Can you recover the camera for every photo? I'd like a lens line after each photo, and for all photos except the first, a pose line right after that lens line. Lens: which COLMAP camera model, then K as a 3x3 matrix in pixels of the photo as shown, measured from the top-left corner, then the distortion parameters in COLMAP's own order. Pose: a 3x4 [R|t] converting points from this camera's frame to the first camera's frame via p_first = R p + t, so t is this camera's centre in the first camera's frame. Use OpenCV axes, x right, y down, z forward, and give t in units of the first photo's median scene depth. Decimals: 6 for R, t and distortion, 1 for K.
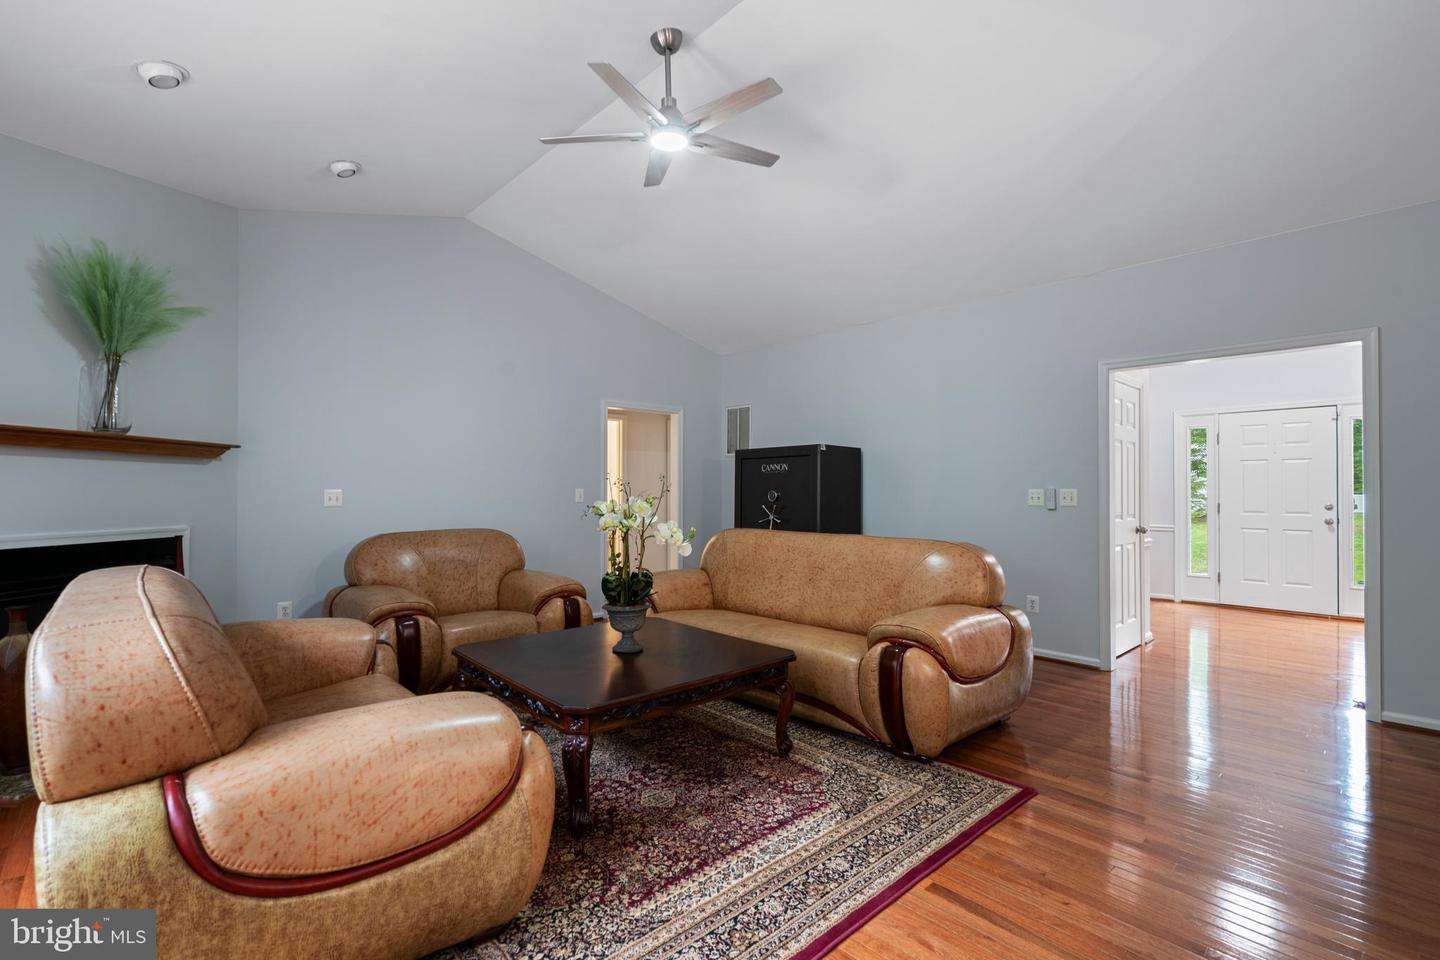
lens RADIAL K [[664.0, 0, 711.7], [0, 664.0, 485.2], [0, 0, 1]] dist [-0.001223, 0.004625]
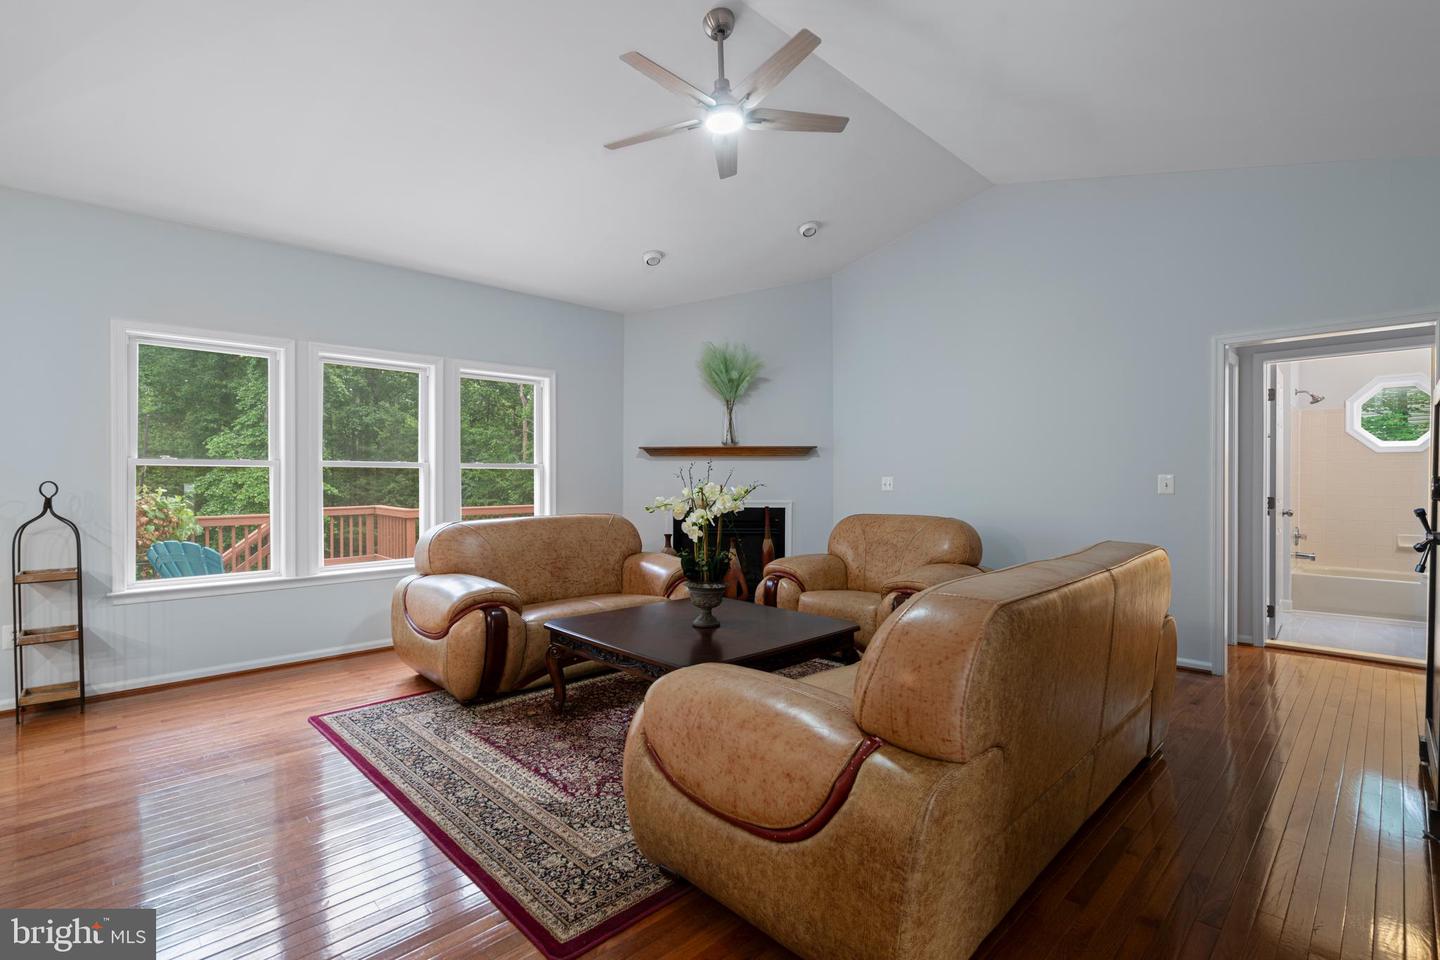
lens RADIAL K [[664.0, 0, 725.2], [0, 664.0, 475.1], [0, 0, 1]] dist [-0.001223, 0.004625]
pose [[0.048613, 0.010390, -0.998764, 1.263015], [0.004776, 0.999932, 0.010635, -0.024285], [0.998806, -0.005287, 0.048560, 1.252832]]
